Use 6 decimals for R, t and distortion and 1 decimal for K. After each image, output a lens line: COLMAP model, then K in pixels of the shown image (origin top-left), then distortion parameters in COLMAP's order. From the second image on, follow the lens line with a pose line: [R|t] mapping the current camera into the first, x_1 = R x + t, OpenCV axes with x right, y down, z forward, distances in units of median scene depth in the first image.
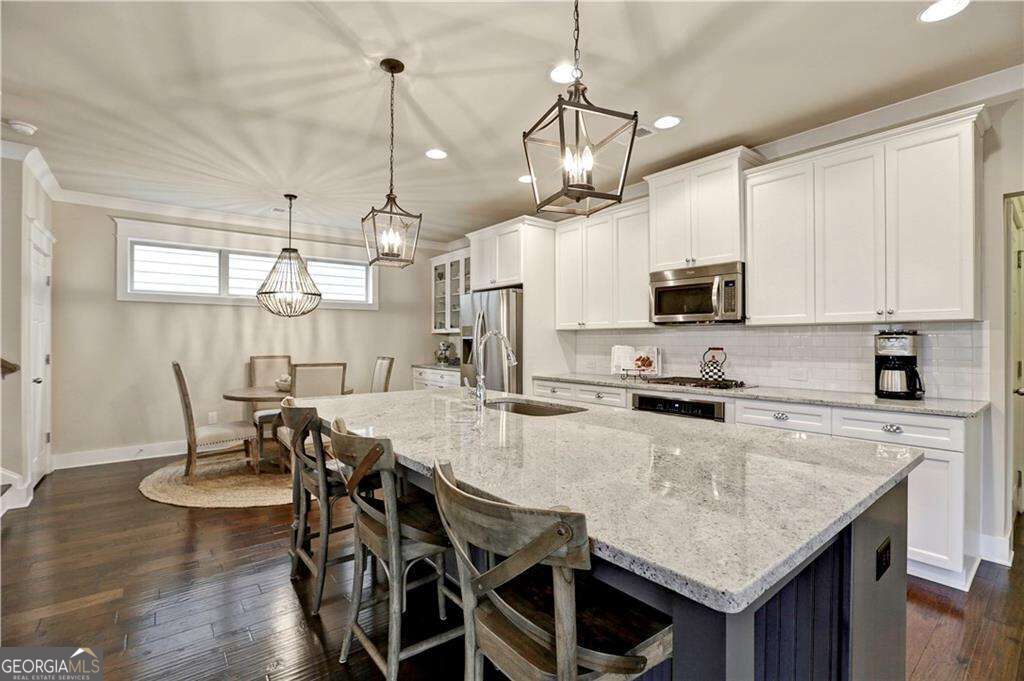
lens RADIAL K [[462.2, 0, 512.0], [0, 462.2, 340.5], [0, 0, 1]] dist [-0.051430, 0.016276]
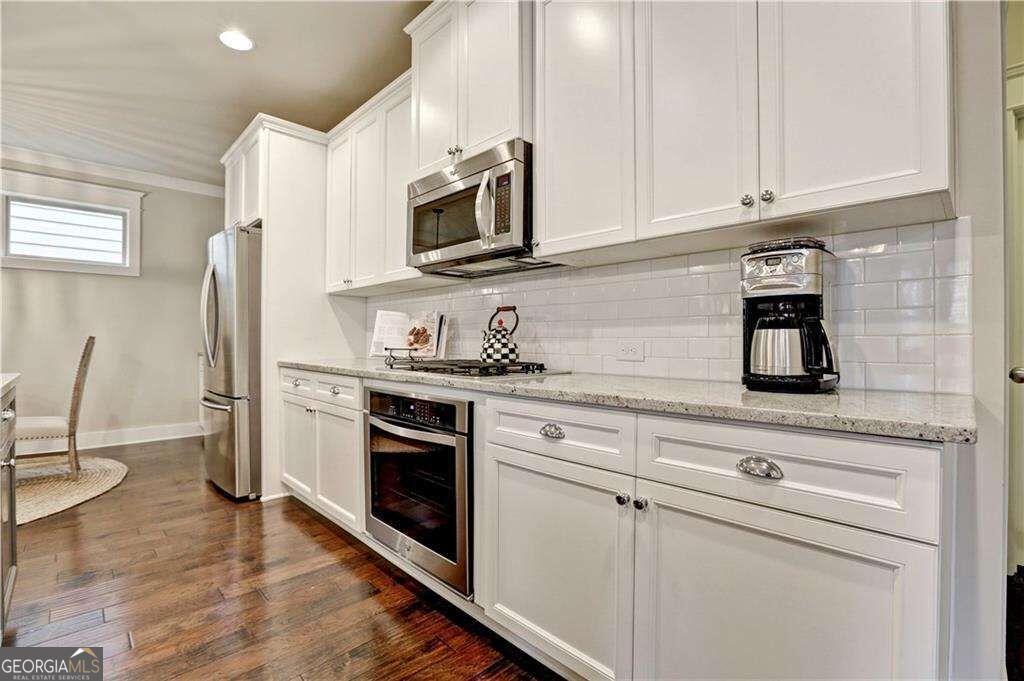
lens RADIAL K [[462.2, 0, 512.0], [0, 462.2, 340.5], [0, 0, 1]] dist [-0.051430, 0.016276]
pose [[0.994735, 0.002471, 0.102451, 0.398505], [-0.002685, 0.999995, 0.001945, 0.057838], [-0.102445, -0.002210, 0.994736, 0.423305]]
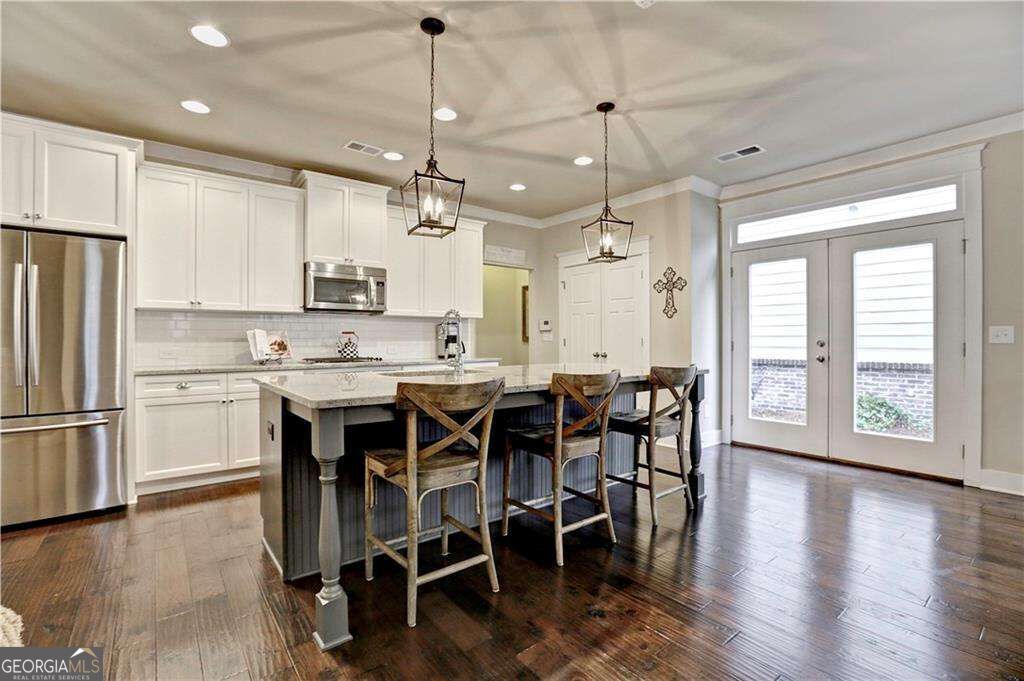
lens RADIAL K [[462.2, 0, 512.0], [0, 462.2, 340.5], [0, 0, 1]] dist [-0.051430, 0.016276]
pose [[0.003997, -0.002225, 0.999990, -0.818321], [0.002374, 0.999995, 0.002216, 0.038639], [-0.999989, 0.002365, 0.004003, 0.555889]]
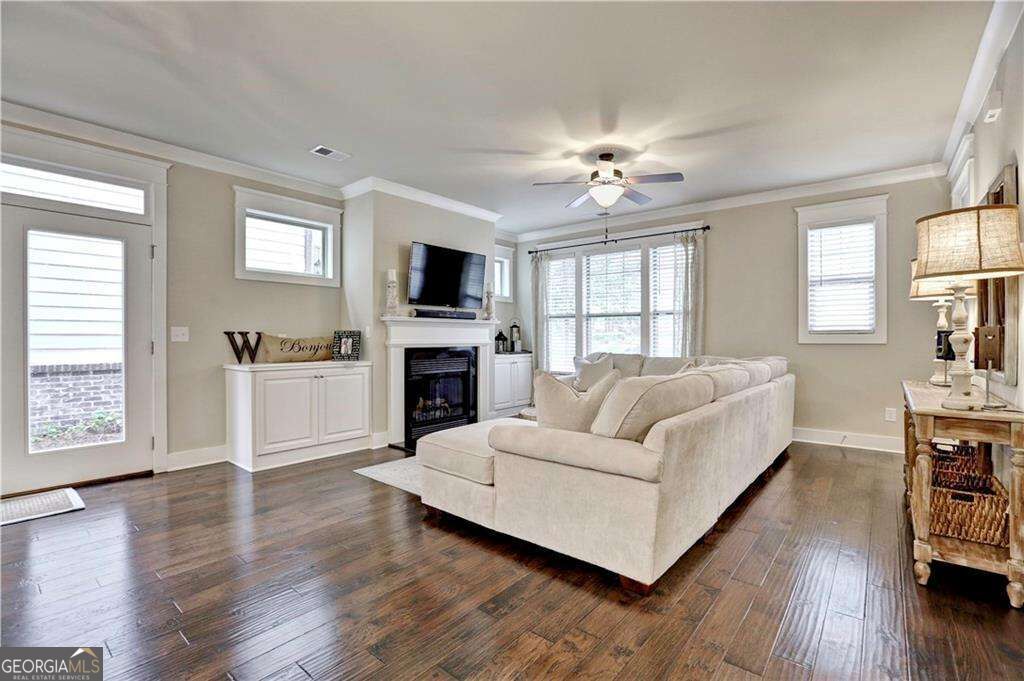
lens RADIAL K [[462.2, 0, 512.0], [0, 462.2, 340.5], [0, 0, 1]] dist [-0.051430, 0.016276]
pose [[-0.977972, 0.002390, -0.208723, -0.451251], [0.000700, 0.999966, 0.008171, 0.037849], [0.208735, 0.007845, -0.977941, 0.775766]]
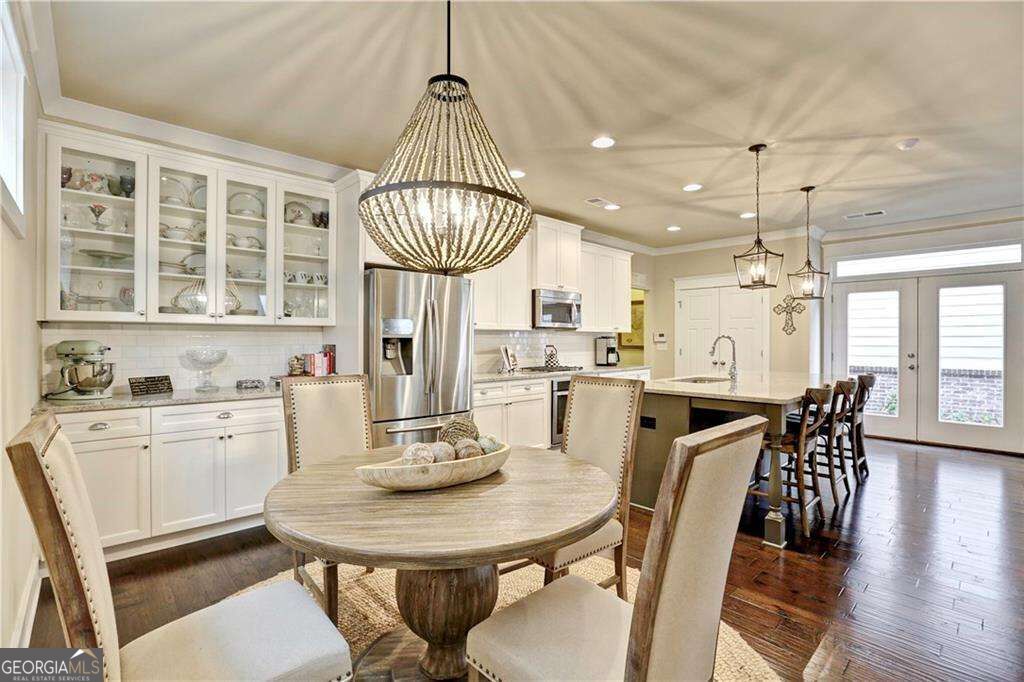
lens RADIAL K [[462.2, 0, 512.0], [0, 462.2, 341.0], [0, 0, 1]] dist [-0.051430, 0.016276]
pose [[-0.073387, -0.000712, 0.997303, -1.089492], [-0.001361, 0.999999, 0.000614, 0.001445], [-0.997303, -0.001312, -0.073388, 1.254090]]
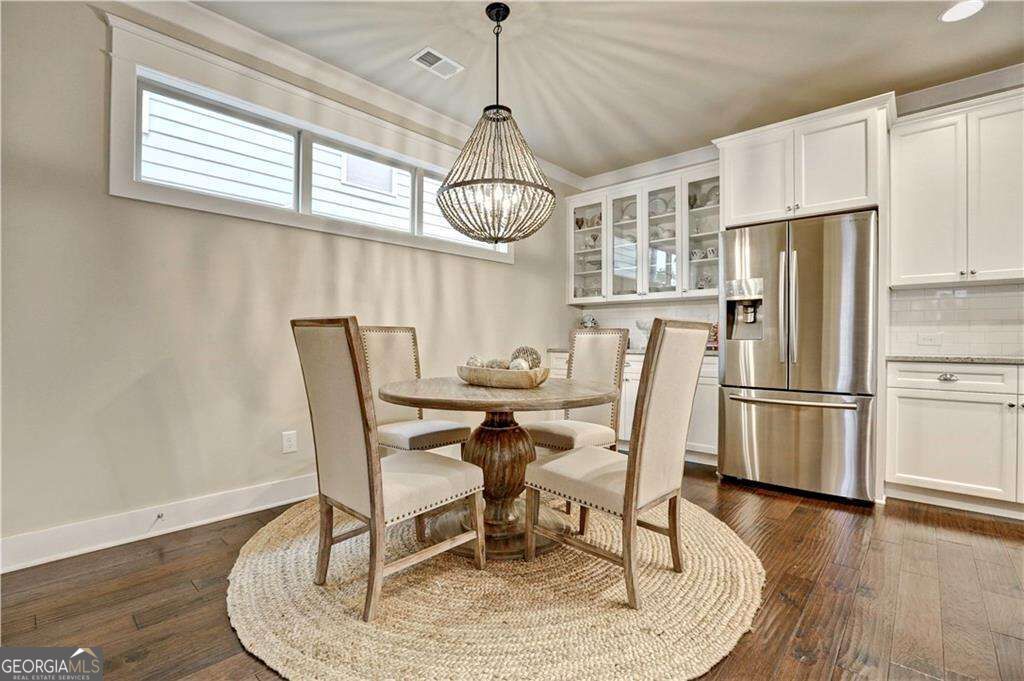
lens RADIAL K [[462.2, 0, 512.0], [0, 462.2, 340.5], [0, 0, 1]] dist [-0.051430, 0.016276]
pose [[0.987576, 0.005710, 0.157038, -0.708535], [-0.006277, 0.999975, 0.003116, 0.073973], [-0.157016, -0.004063, 0.987588, 0.629053]]
